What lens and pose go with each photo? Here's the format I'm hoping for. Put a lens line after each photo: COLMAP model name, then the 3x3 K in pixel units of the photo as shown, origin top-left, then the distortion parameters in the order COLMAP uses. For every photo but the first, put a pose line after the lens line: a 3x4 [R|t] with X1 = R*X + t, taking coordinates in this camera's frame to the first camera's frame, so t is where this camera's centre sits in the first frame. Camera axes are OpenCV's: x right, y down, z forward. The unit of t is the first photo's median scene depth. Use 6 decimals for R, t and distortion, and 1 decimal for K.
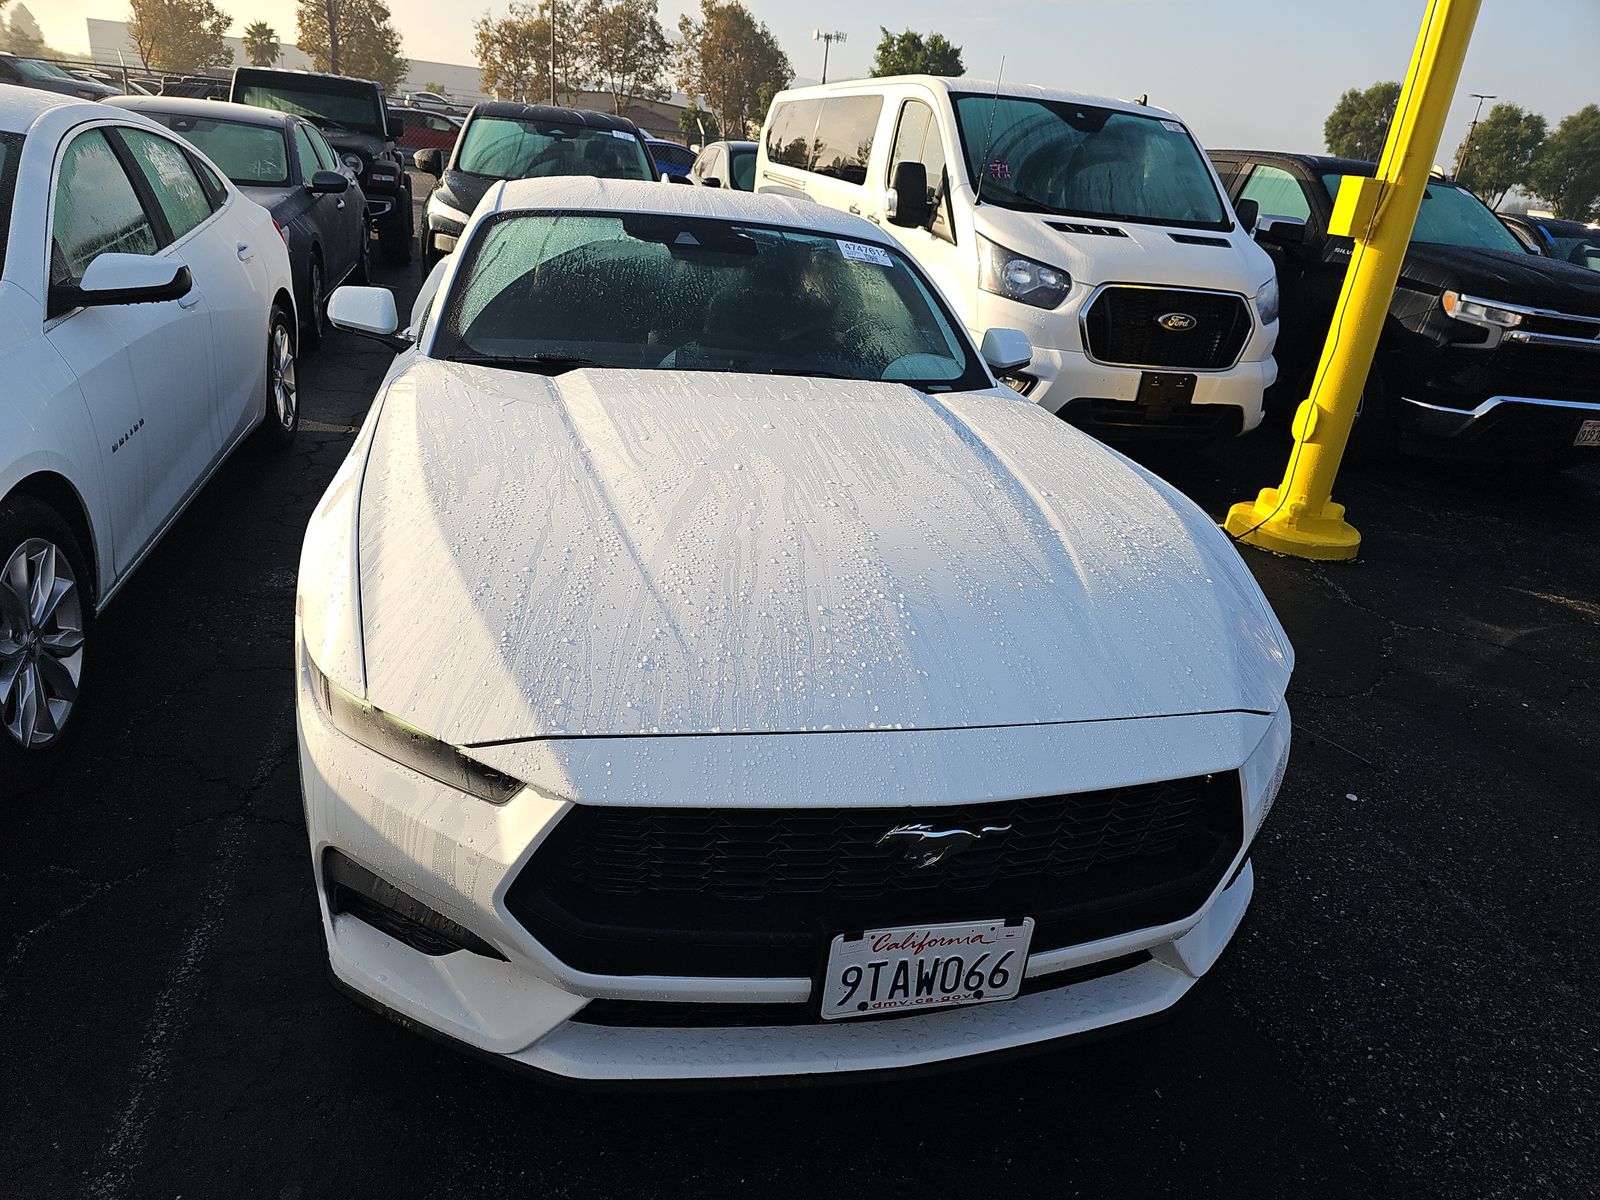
lens RADIAL K [[1046.9, 0, 805.5], [0, 1046.9, 593.8], [0, 0, 1]] dist [0.040087, -0.033031]
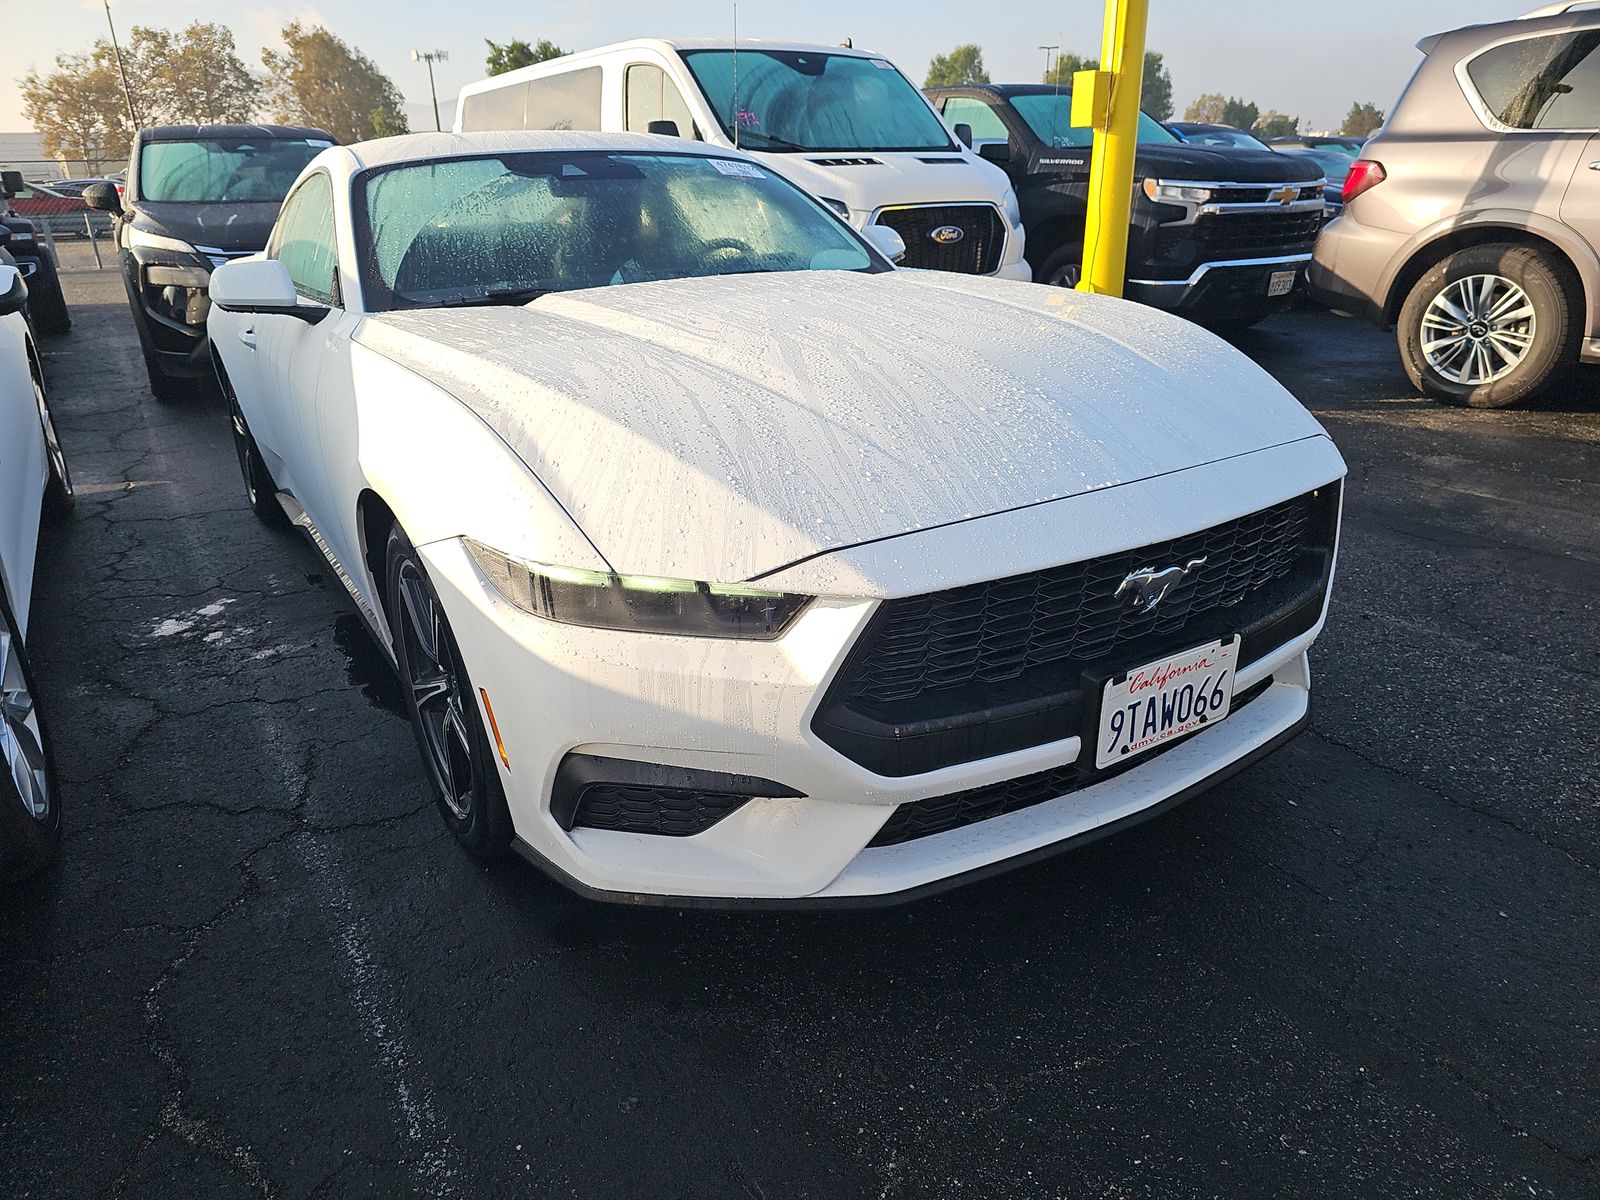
lens RADIAL K [[1046.9, 0, 790.9], [0, 1046.9, 597.4], [0, 0, 1]] dist [0.040087, -0.033031]
pose [[0.944963, -0.226328, 0.236266, -0.133907], [0.226636, 0.973626, 0.026223, 0.036928], [-0.235970, 0.028766, 0.971334, 0.008552]]
